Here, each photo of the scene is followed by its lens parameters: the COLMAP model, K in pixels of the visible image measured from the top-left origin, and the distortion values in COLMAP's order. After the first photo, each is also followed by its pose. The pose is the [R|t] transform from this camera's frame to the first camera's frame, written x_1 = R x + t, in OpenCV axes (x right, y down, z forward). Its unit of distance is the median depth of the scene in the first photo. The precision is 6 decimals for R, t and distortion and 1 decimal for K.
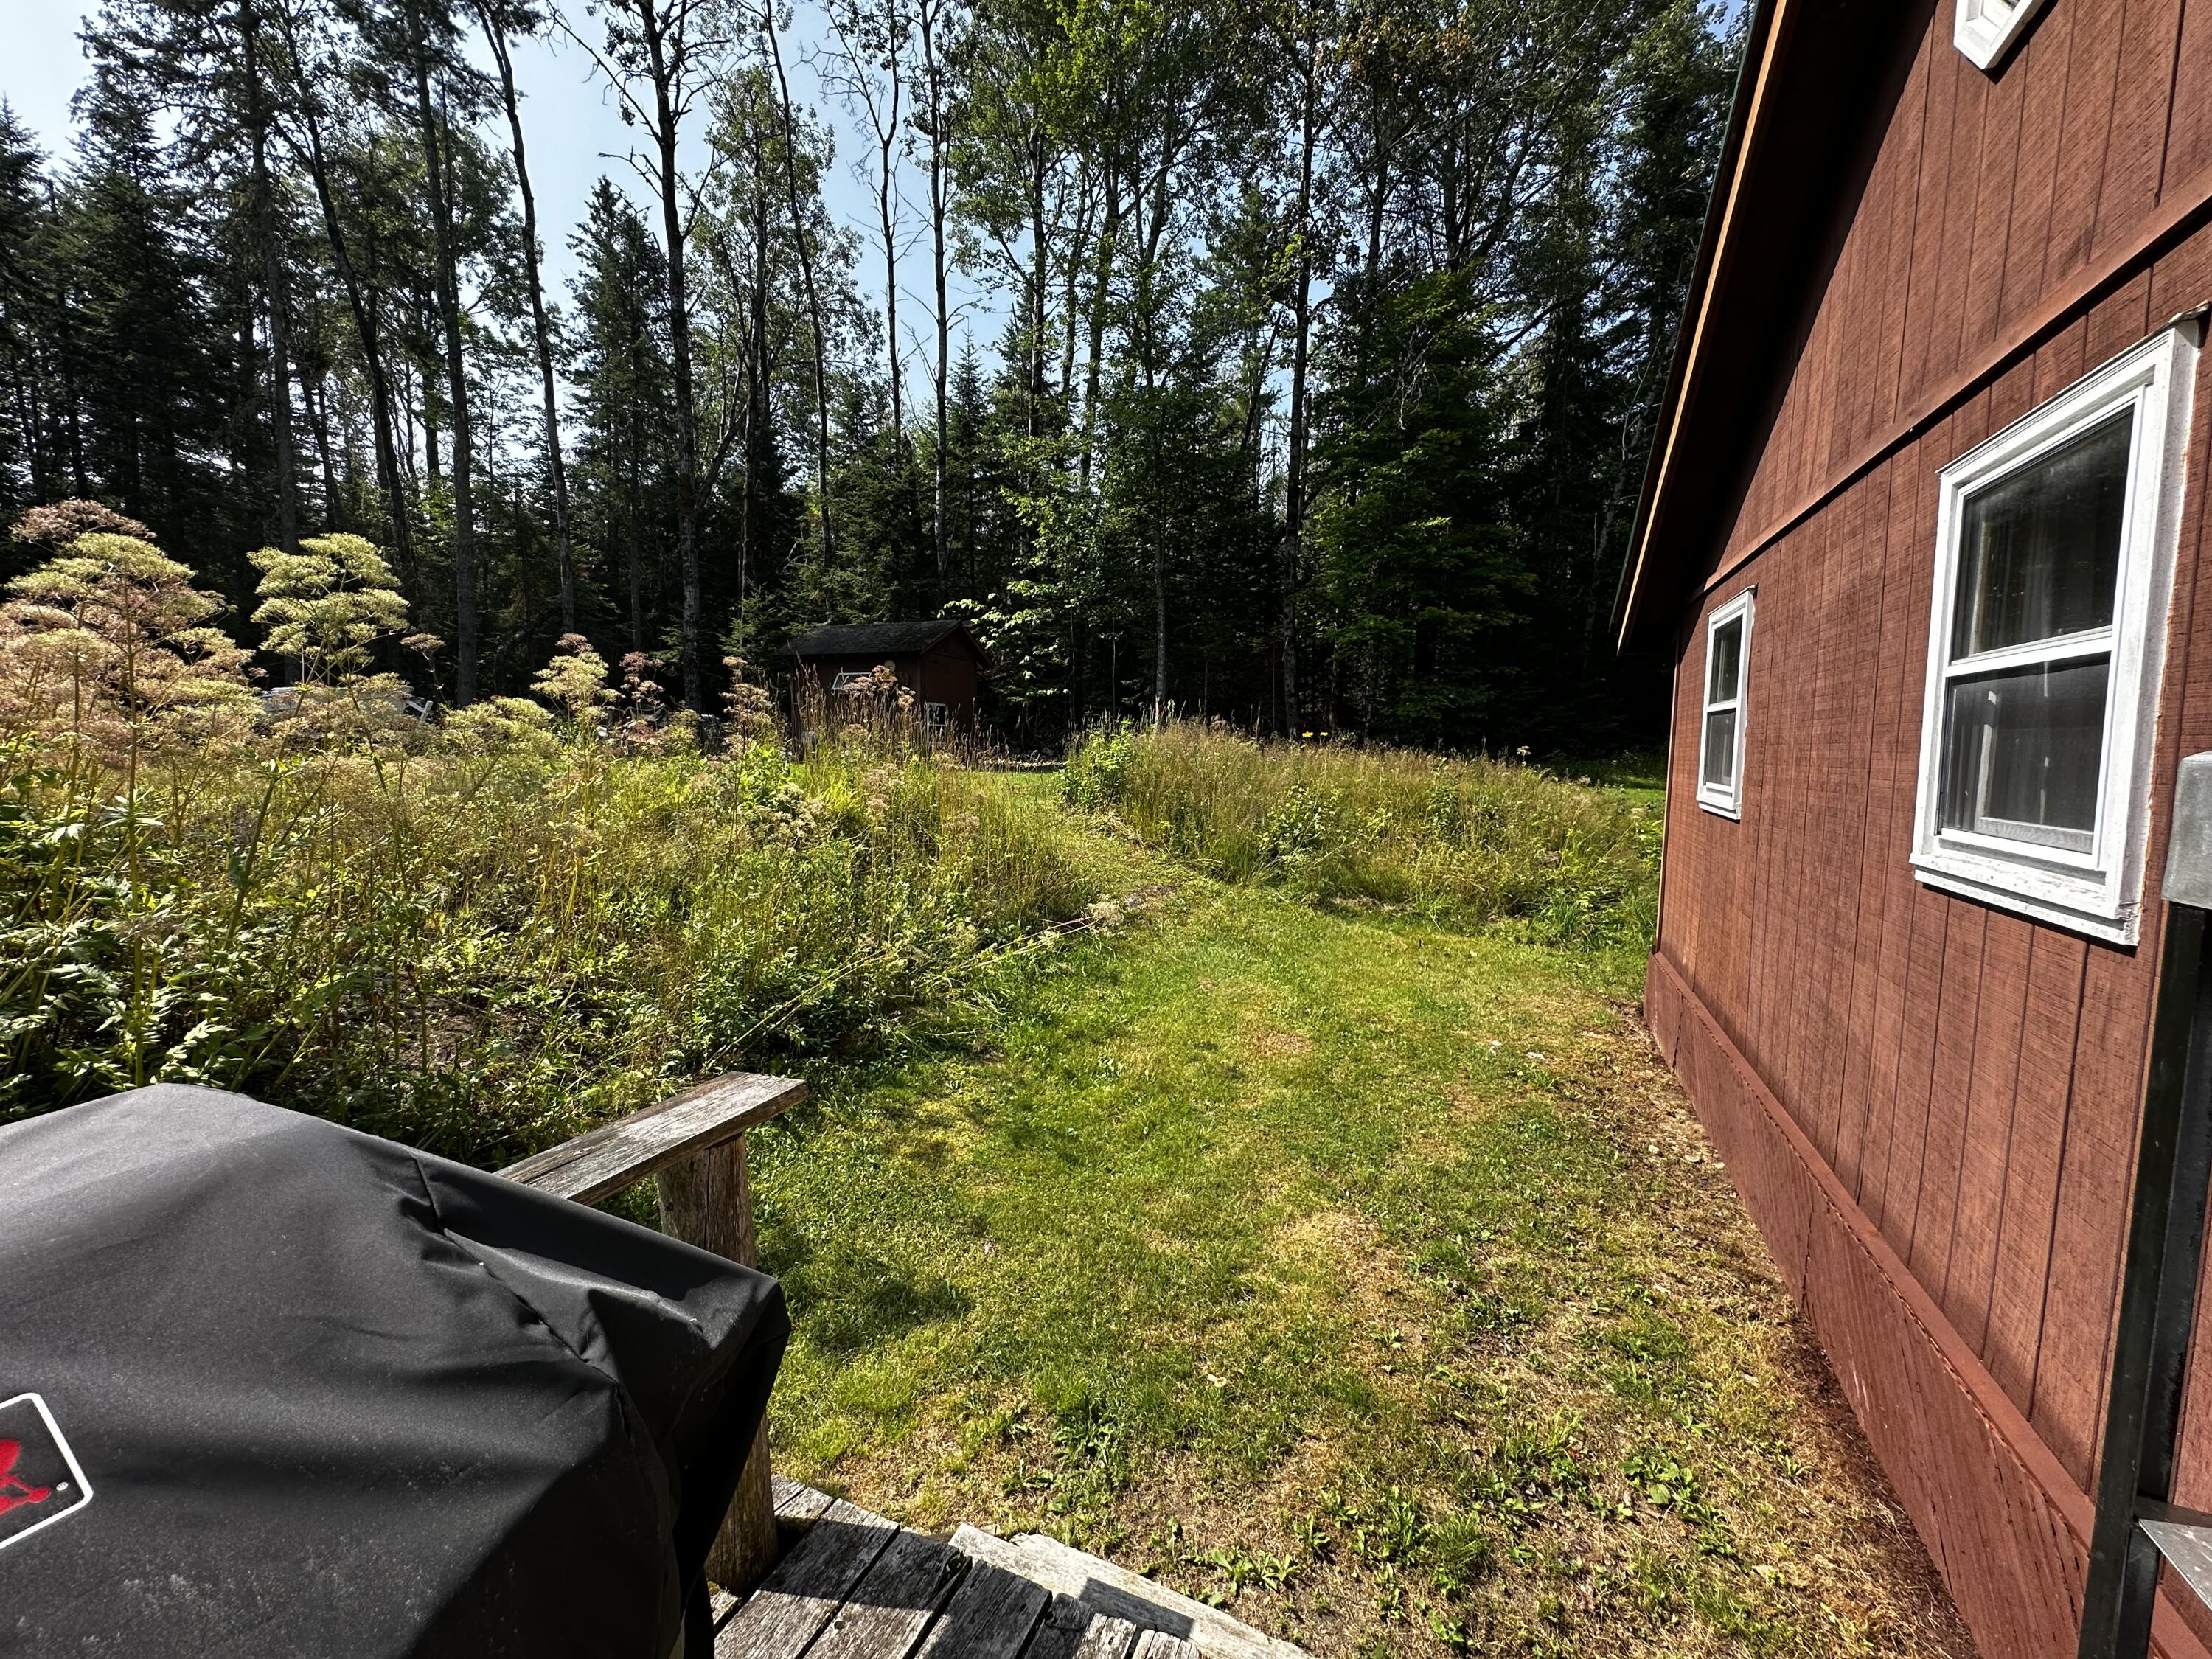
lens RADIAL K [[890.0, 0, 1106.0], [0, 890.0, 829.5], [0, 0, 1]] dist [0.000642, 0.000108]
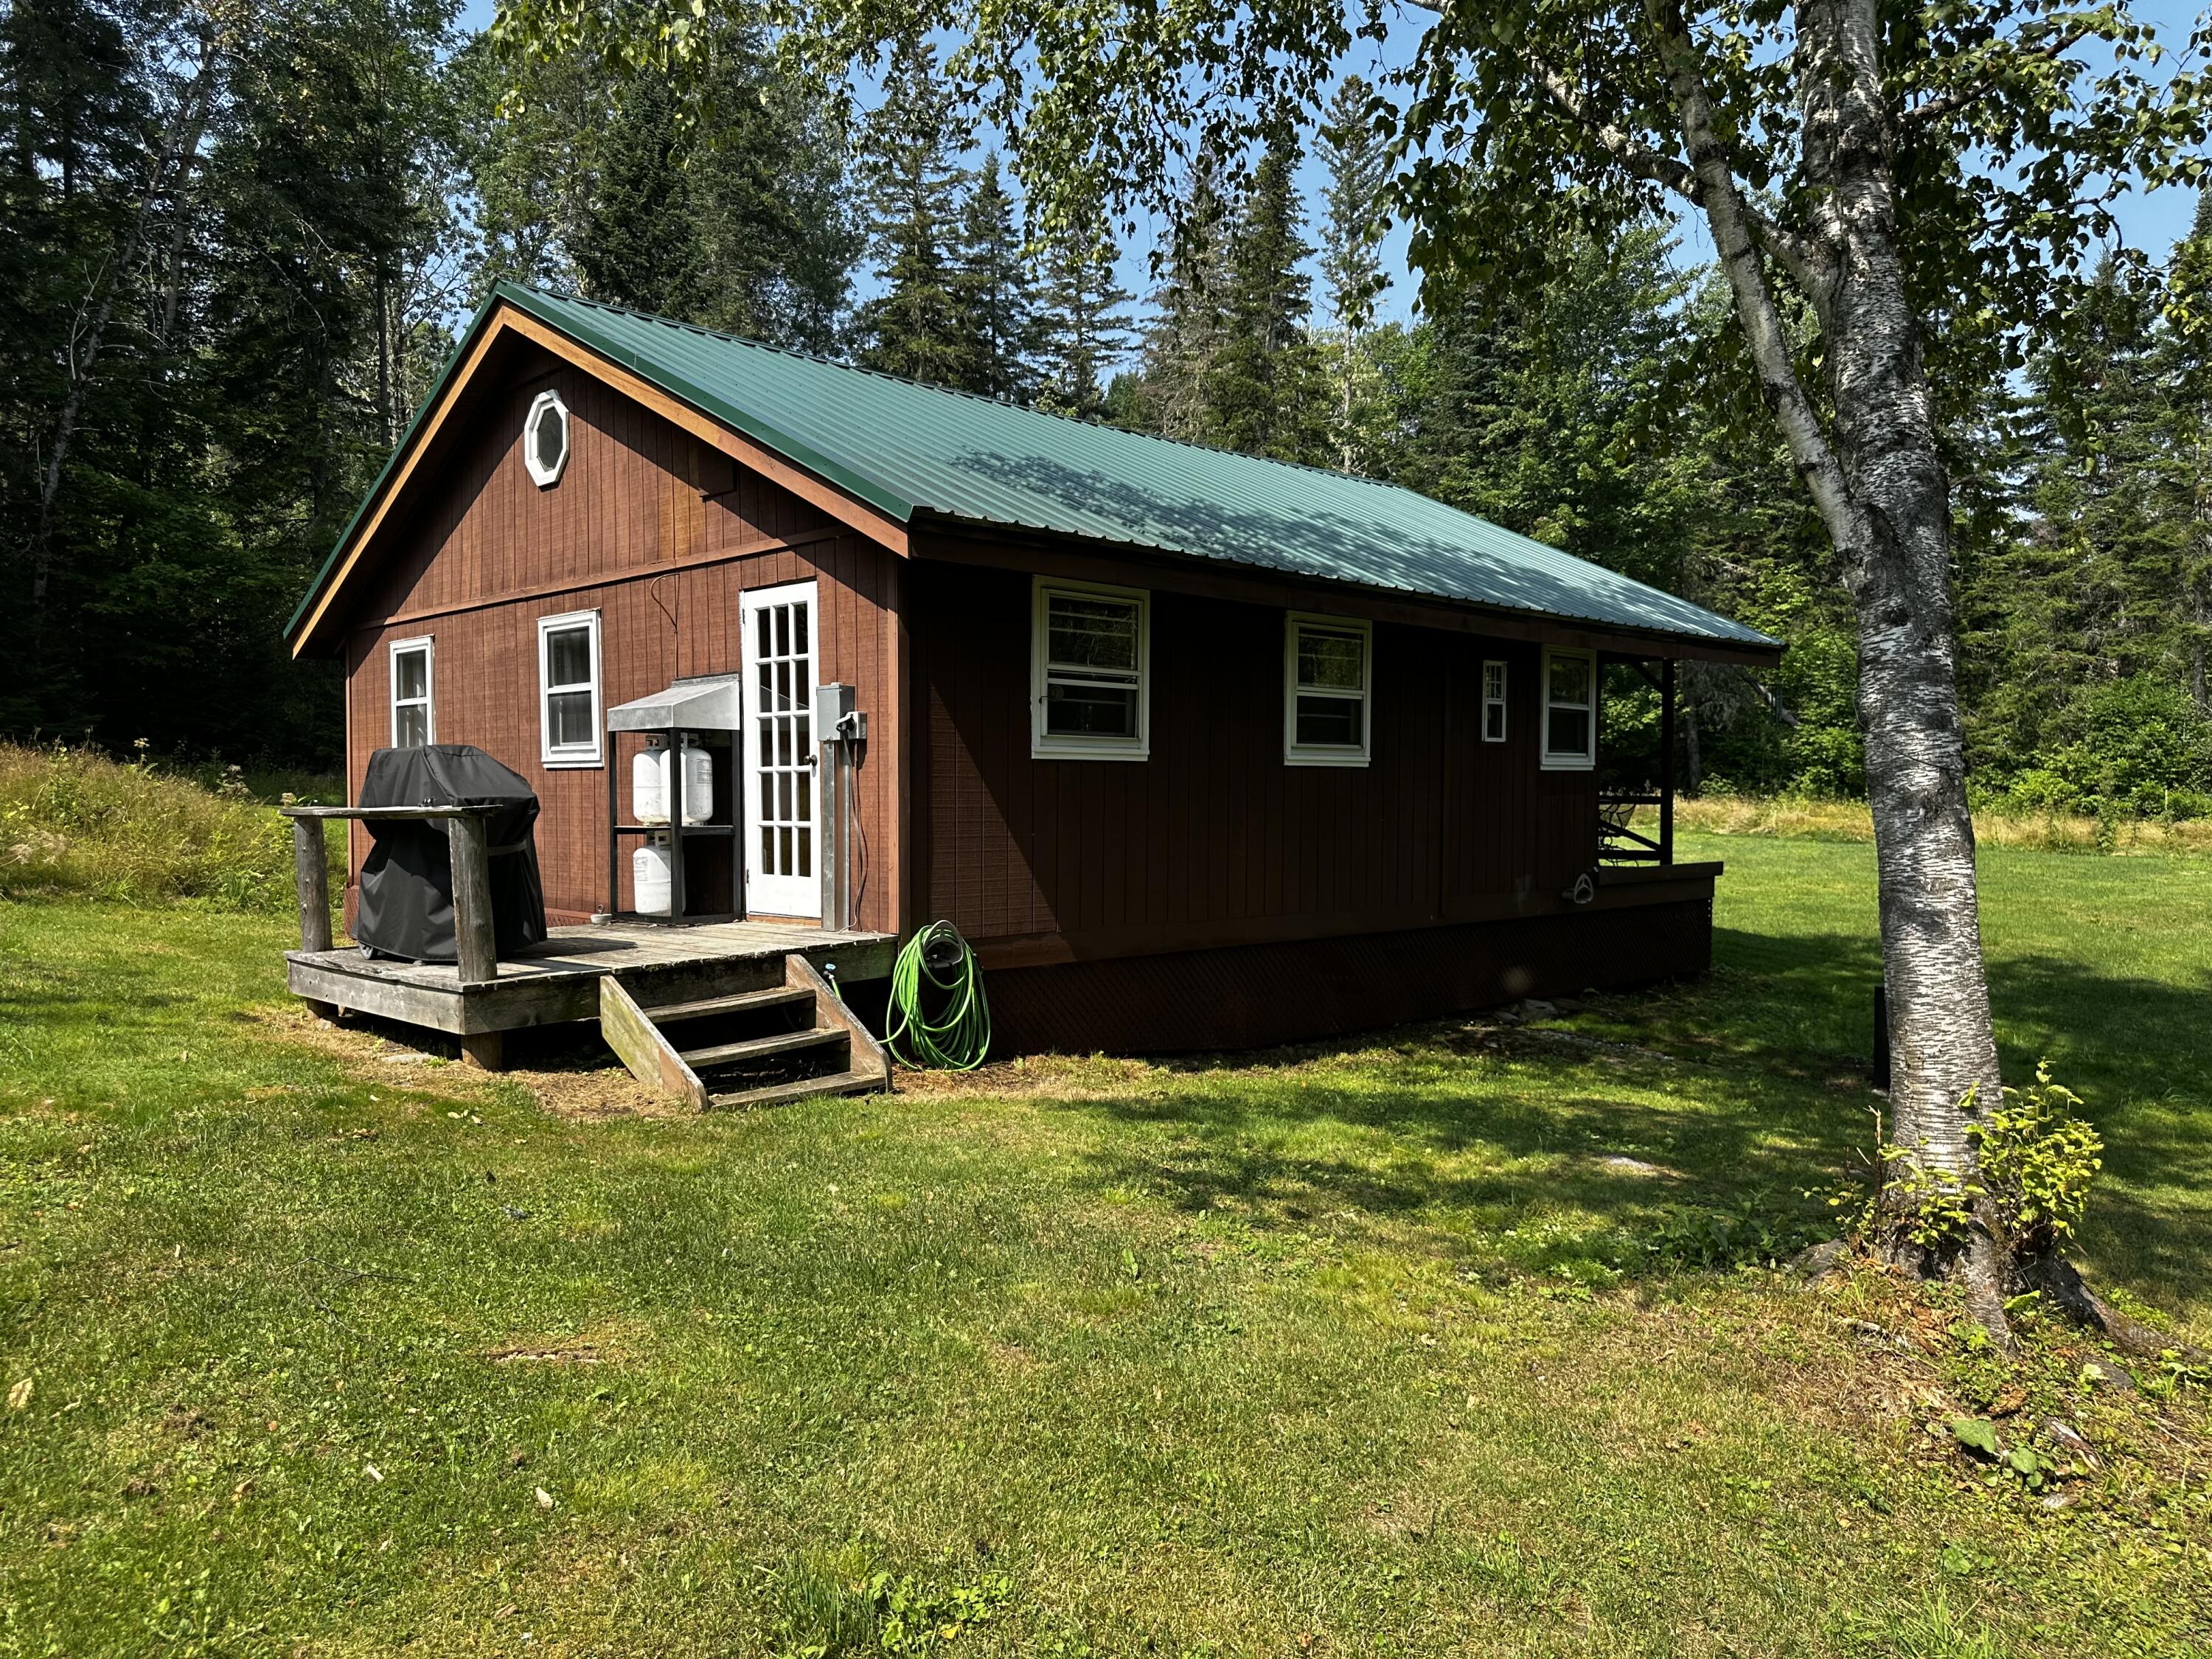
lens RADIAL K [[1554.5, 0, 1106.0], [0, 1554.5, 829.5], [0, 0, 1]] dist [0.037035, -0.093962]
pose [[0.362537, -0.043543, 0.930951, -2.152477], [0.097323, 0.995215, 0.008648, 0.272515], [-0.926874, 0.087467, 0.365041, -1.704812]]
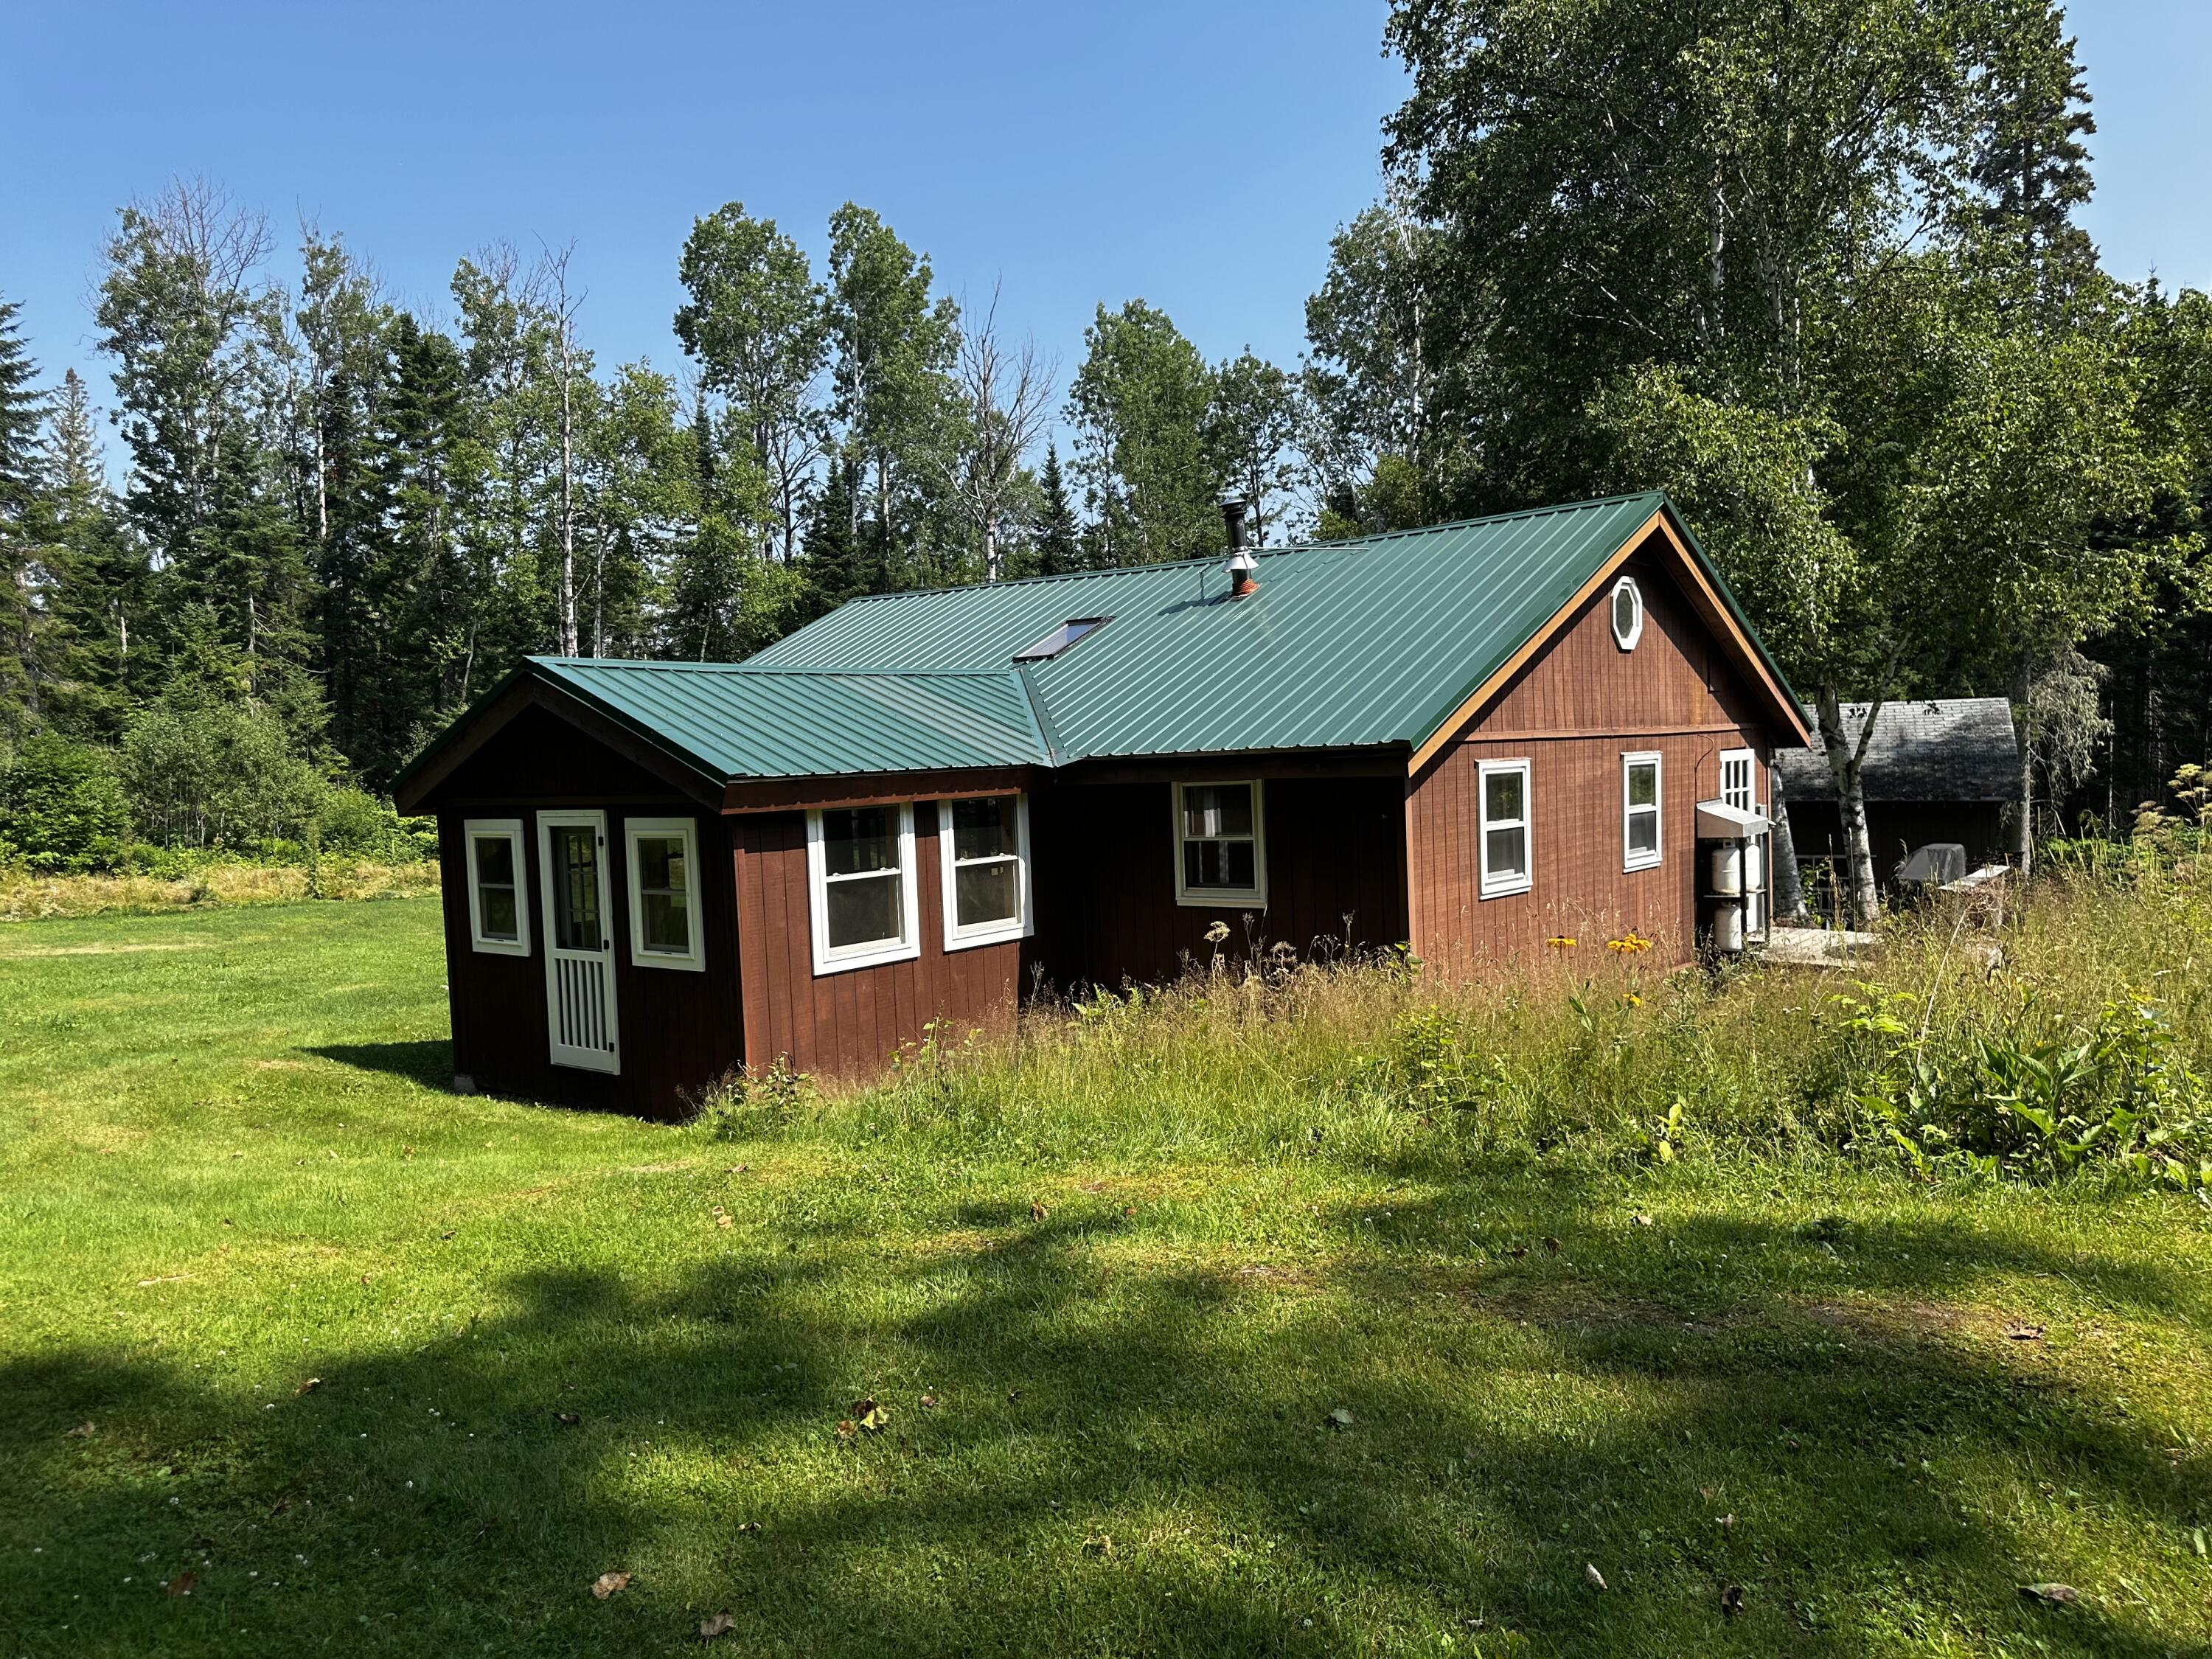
lens RADIAL K [[1554.5, 0, 1106.0], [0, 1554.5, 829.5], [0, 0, 1]] dist [0.037035, -0.093962]
pose [[-0.957801, 0.150884, 0.244644, 1.002388], [0.168547, 0.984277, 0.052823, -0.546046], [-0.232827, 0.091828, -0.968173, 5.140577]]
